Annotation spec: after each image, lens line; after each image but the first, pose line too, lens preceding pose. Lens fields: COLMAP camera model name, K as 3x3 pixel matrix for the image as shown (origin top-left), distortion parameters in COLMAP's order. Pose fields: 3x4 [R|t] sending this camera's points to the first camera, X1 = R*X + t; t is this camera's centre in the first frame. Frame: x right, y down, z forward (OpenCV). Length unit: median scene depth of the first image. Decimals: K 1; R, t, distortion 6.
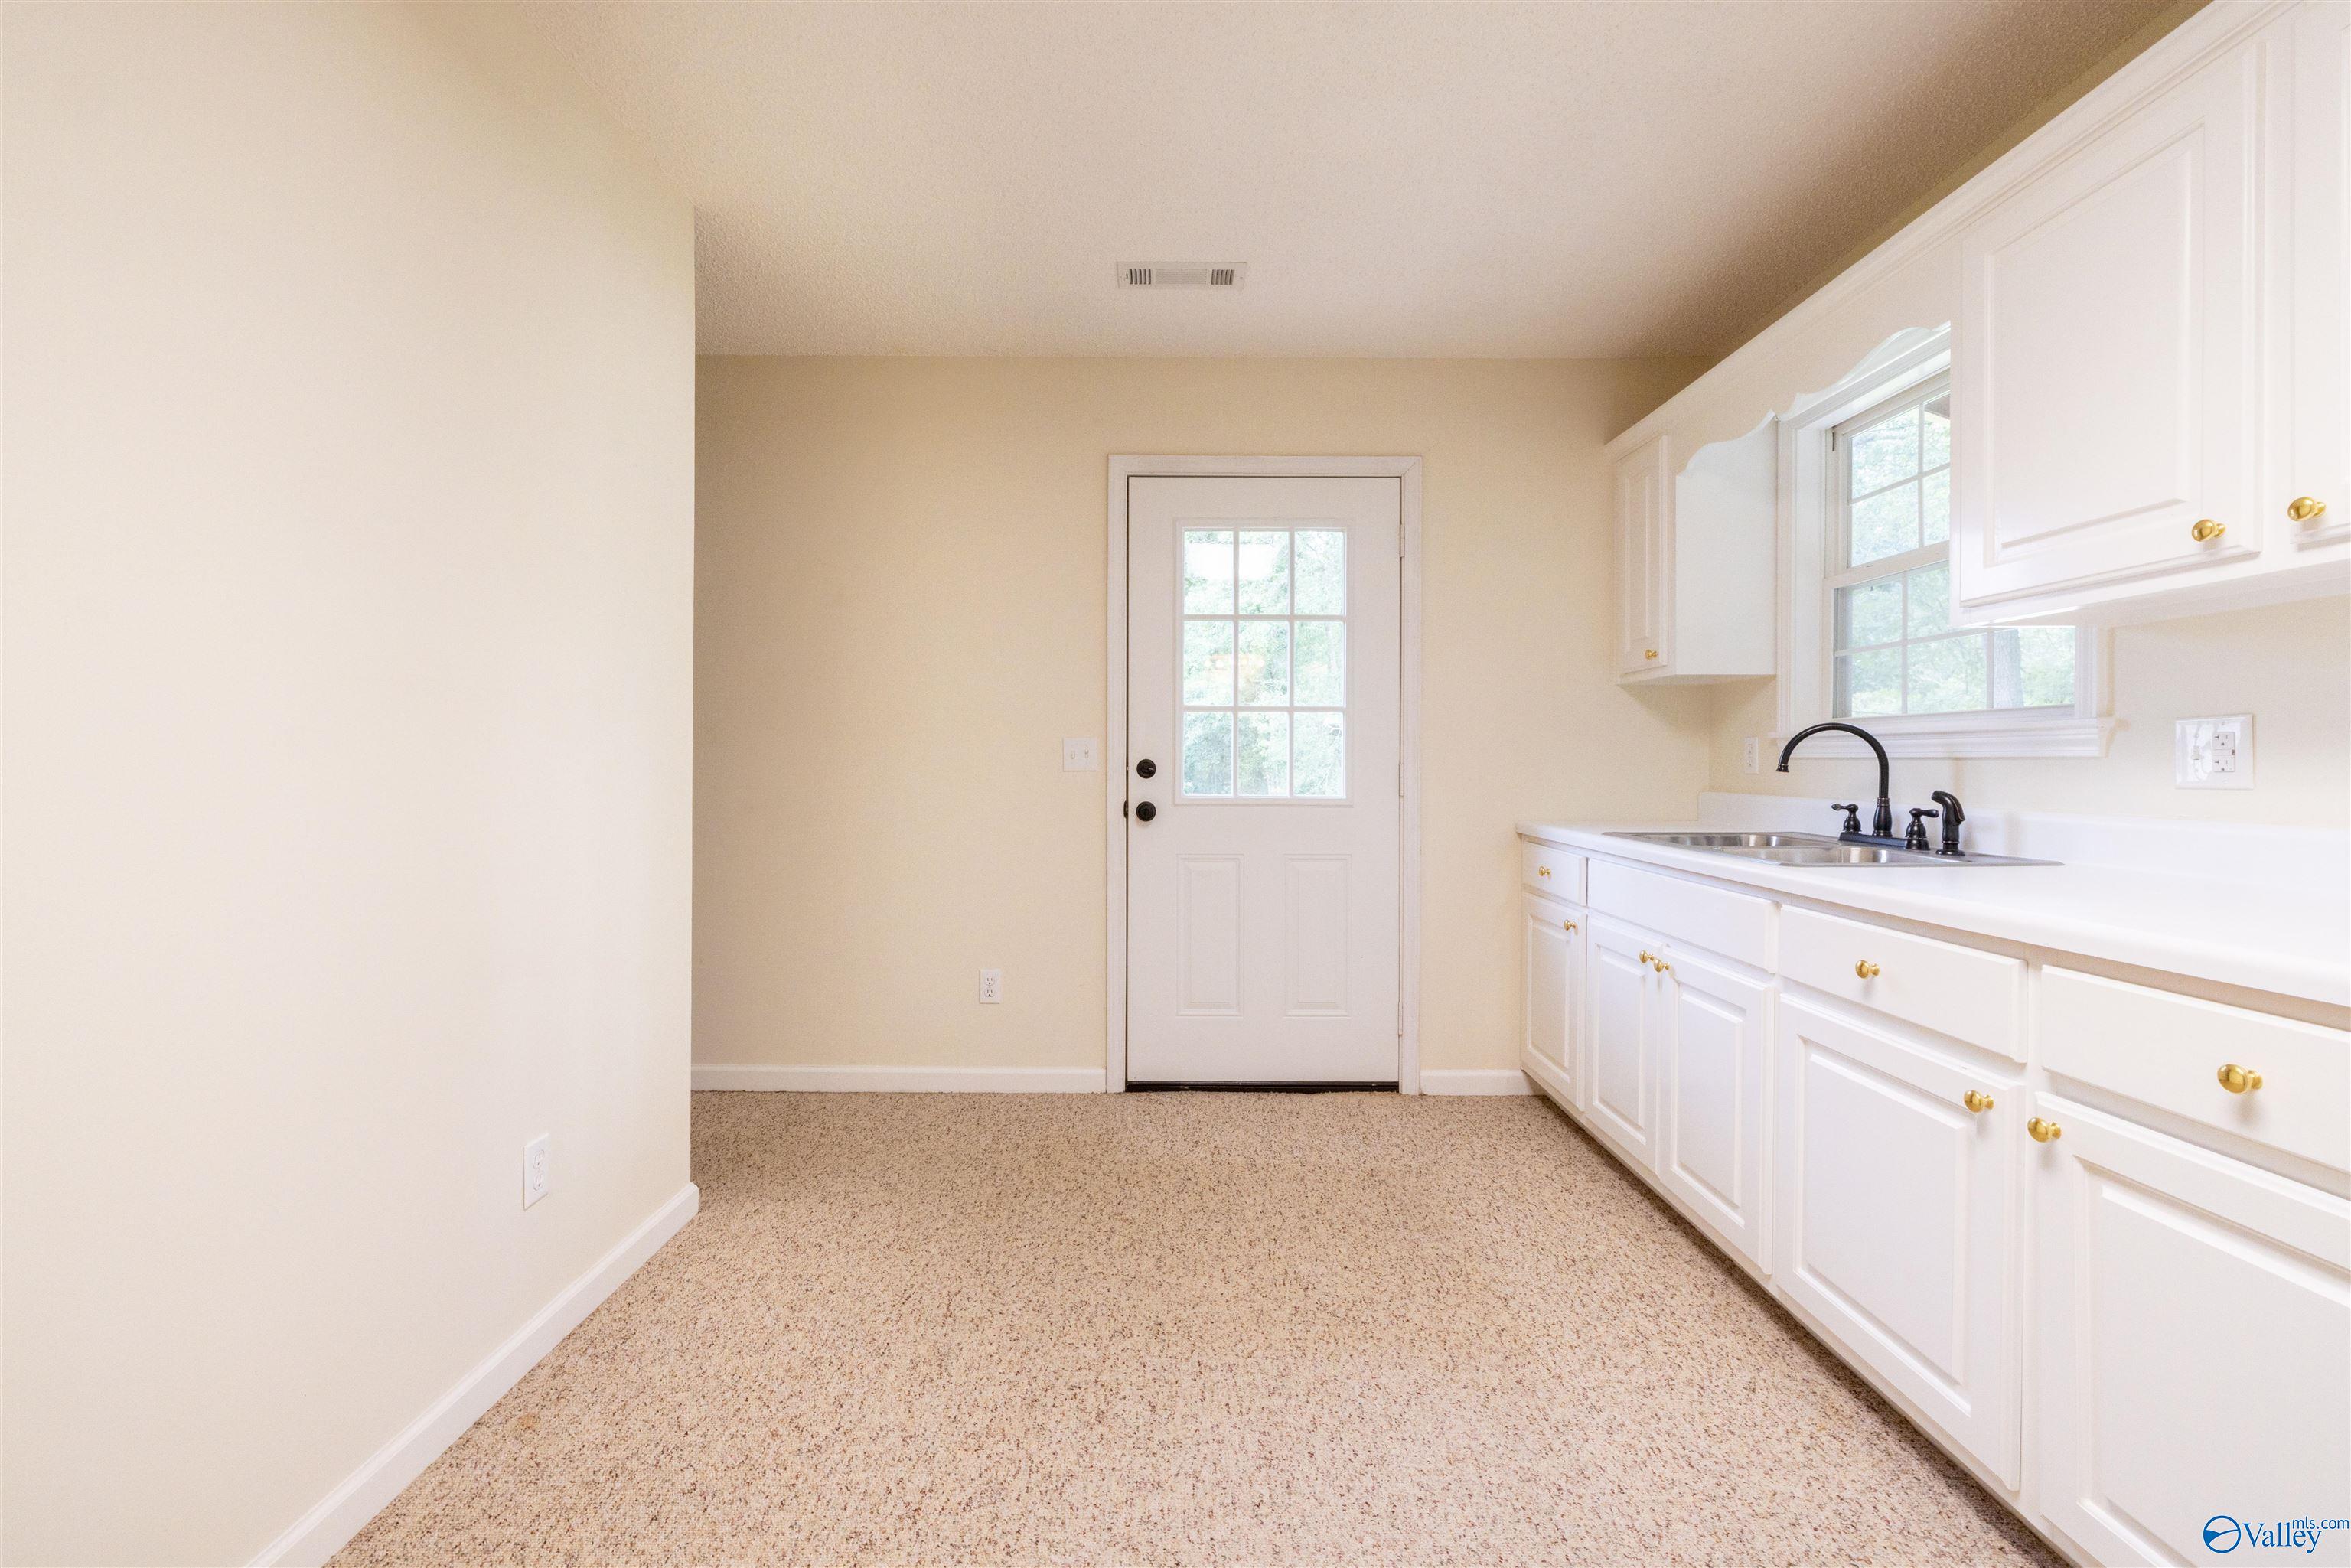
lens RADIAL K [[987.4, 0, 1170.6], [0, 987.4, 768.9], [0, 0, 1]] dist [0.000230, 0.000639]
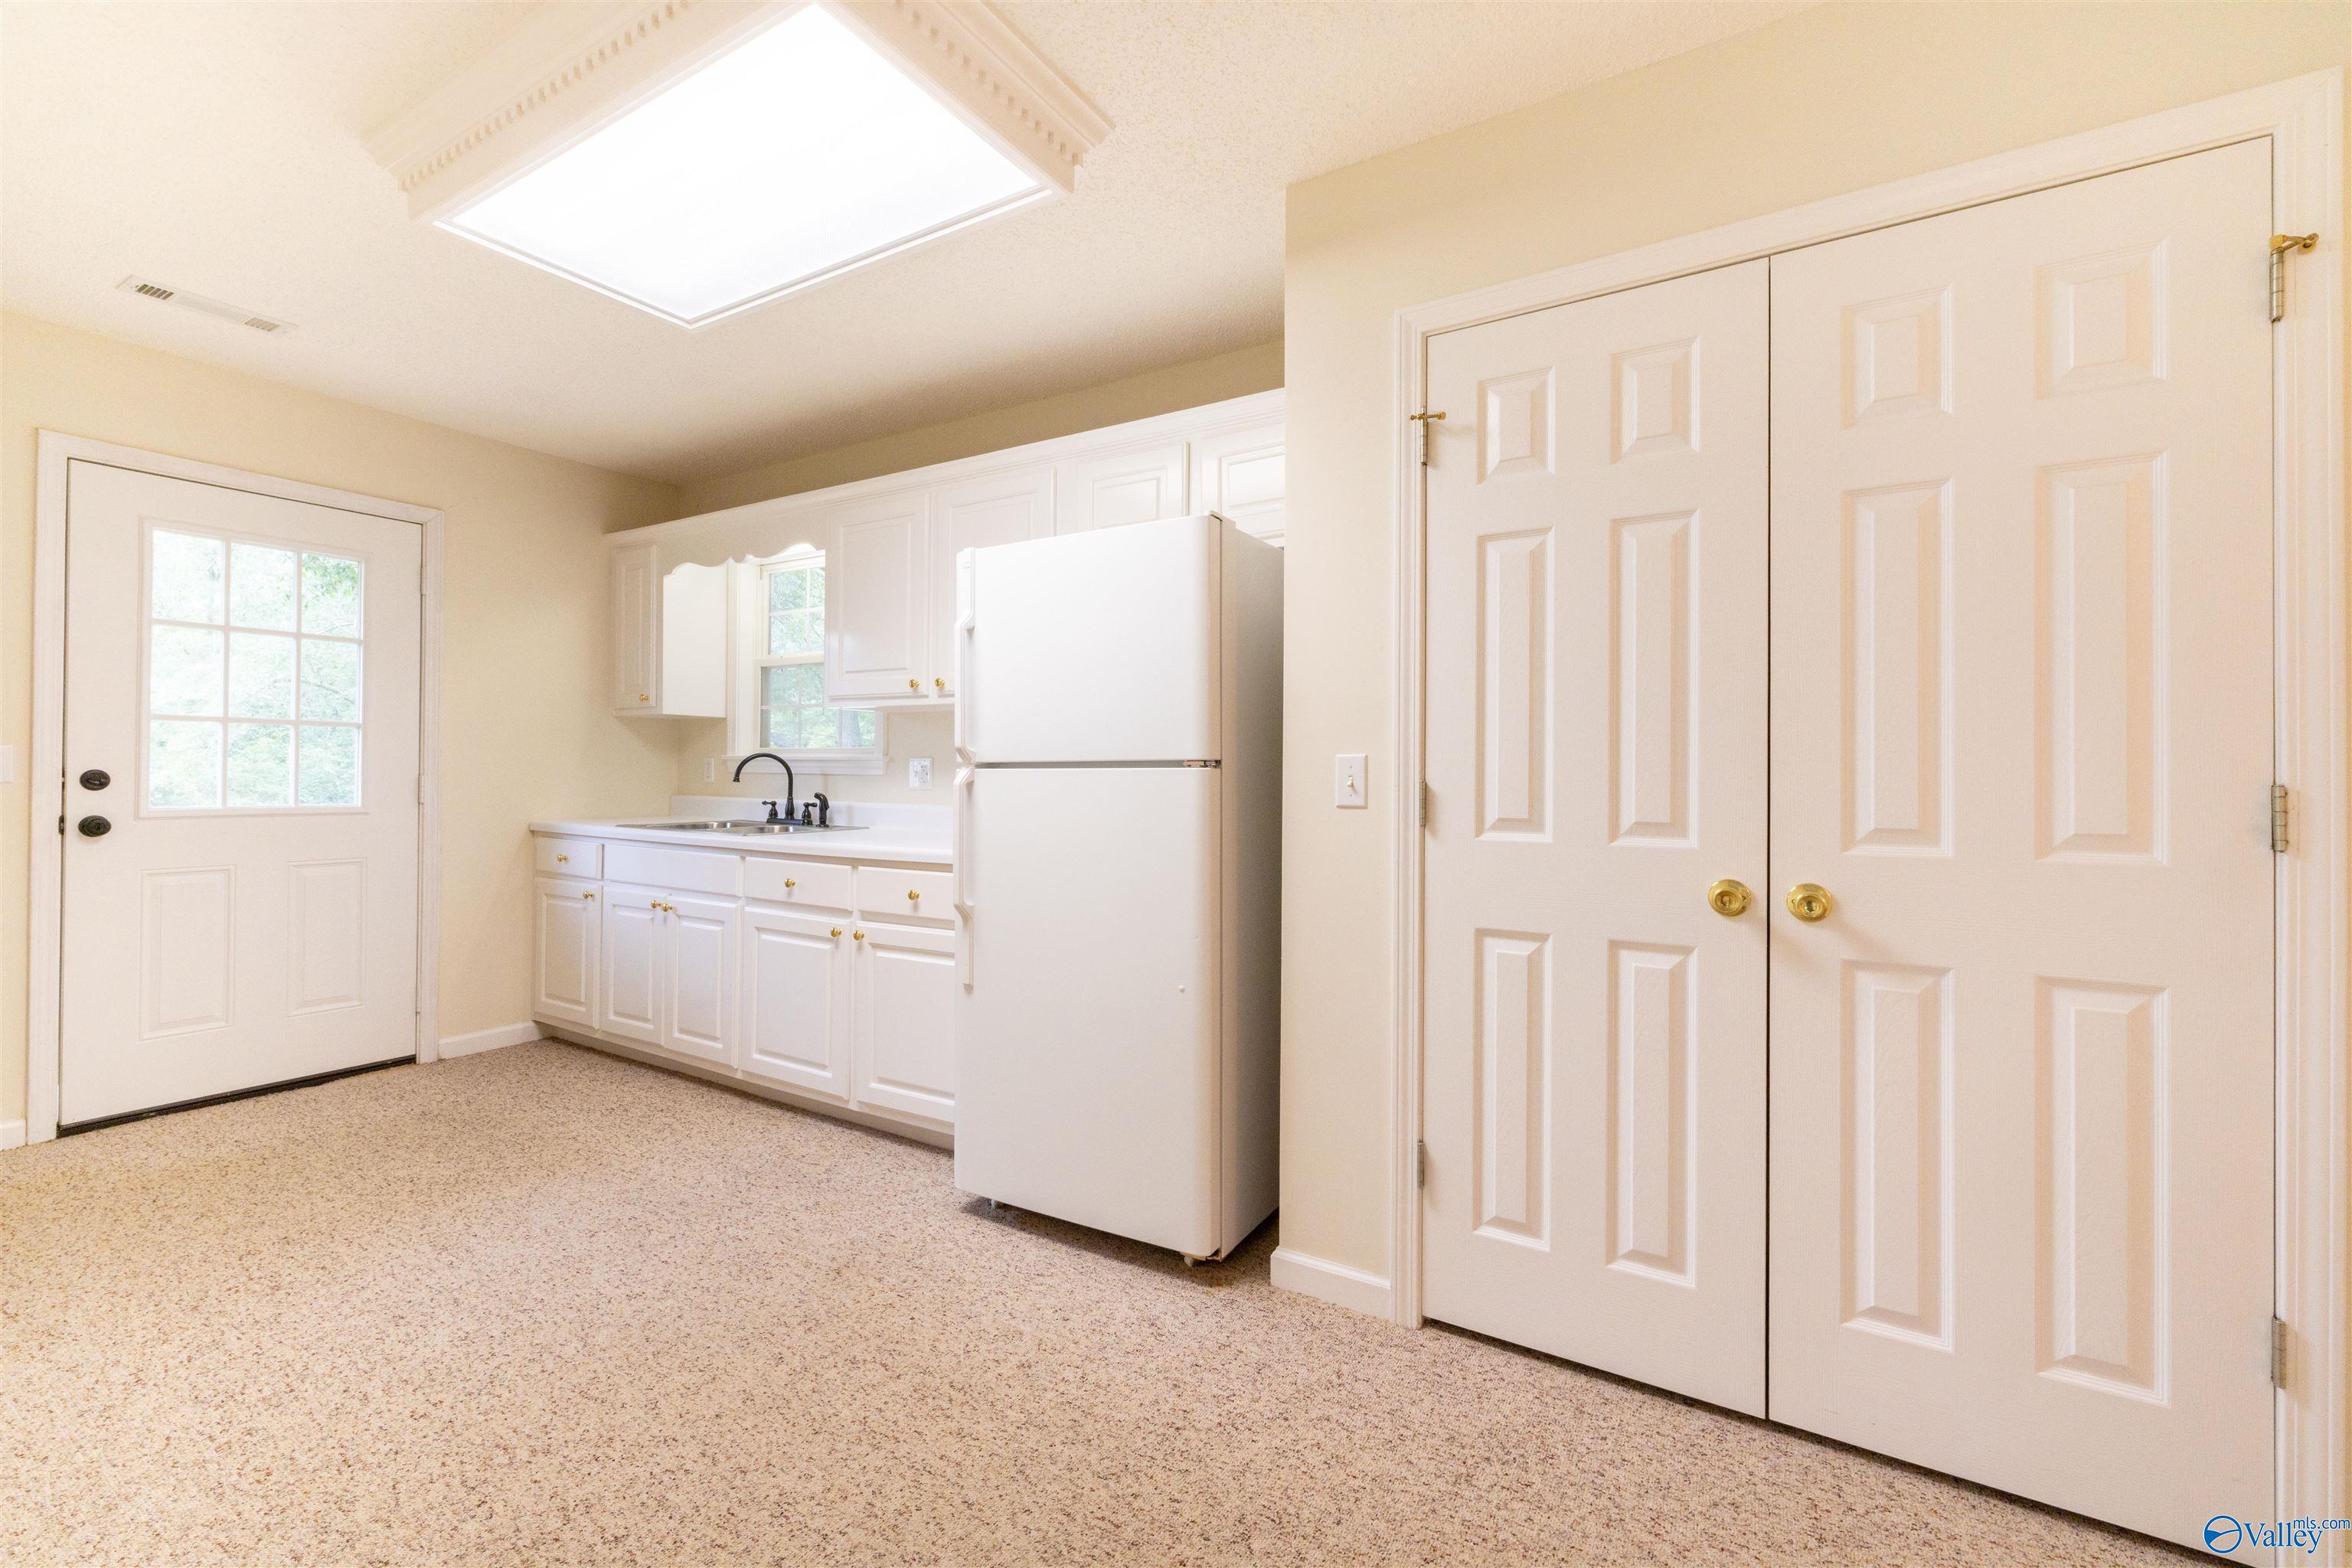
lens RADIAL K [[987.9, 0, 1179.0], [0, 987.9, 768.9], [0, 0, 1]] dist [0.000230, 0.000639]
pose [[0.518838, 0.006859, 0.854845, -0.421099], [-0.003634, 0.999976, -0.005818, -0.012642], [-0.854865, -0.000088, 0.518851, -0.500596]]
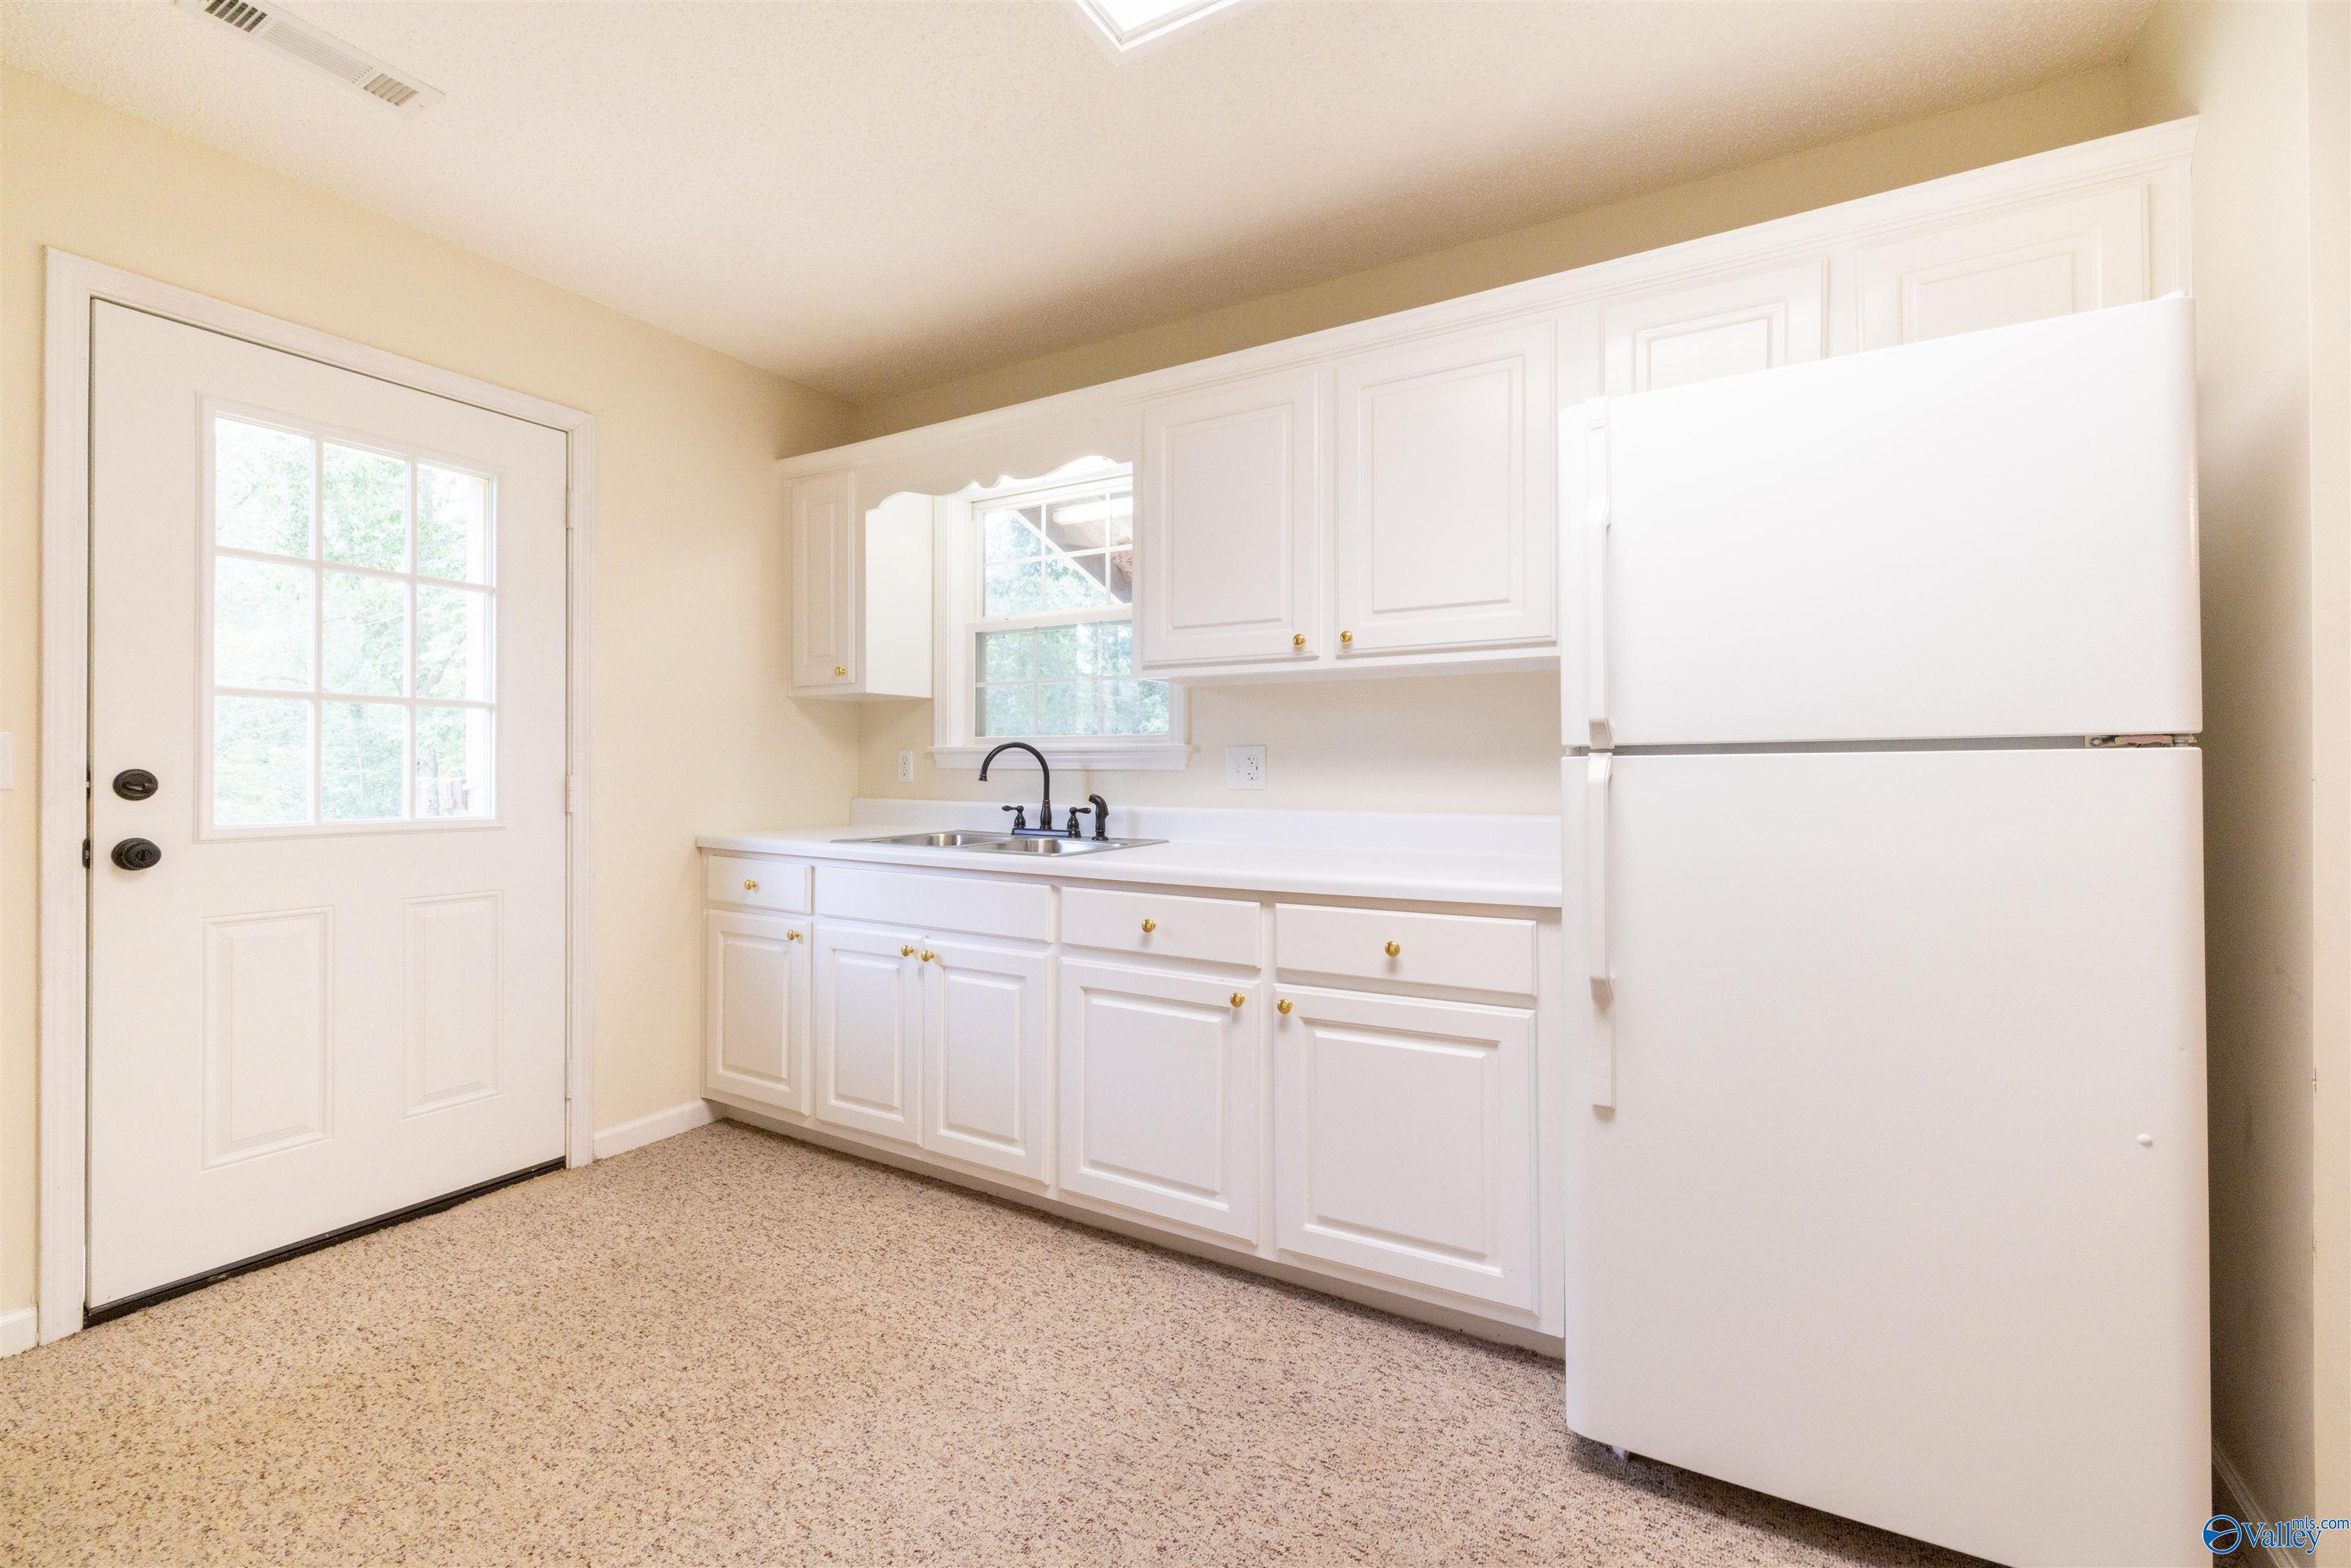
lens RADIAL K [[987.4, 0, 1177.6], [0, 987.4, 766.2], [0, 0, 1]] dist [0.000230, 0.000639]
pose [[0.506070, 0.001694, 0.862491, -0.330535], [0.003688, 0.999985, -0.004128, -0.009715], [-0.862485, 0.005269, 0.506056, 0.190985]]
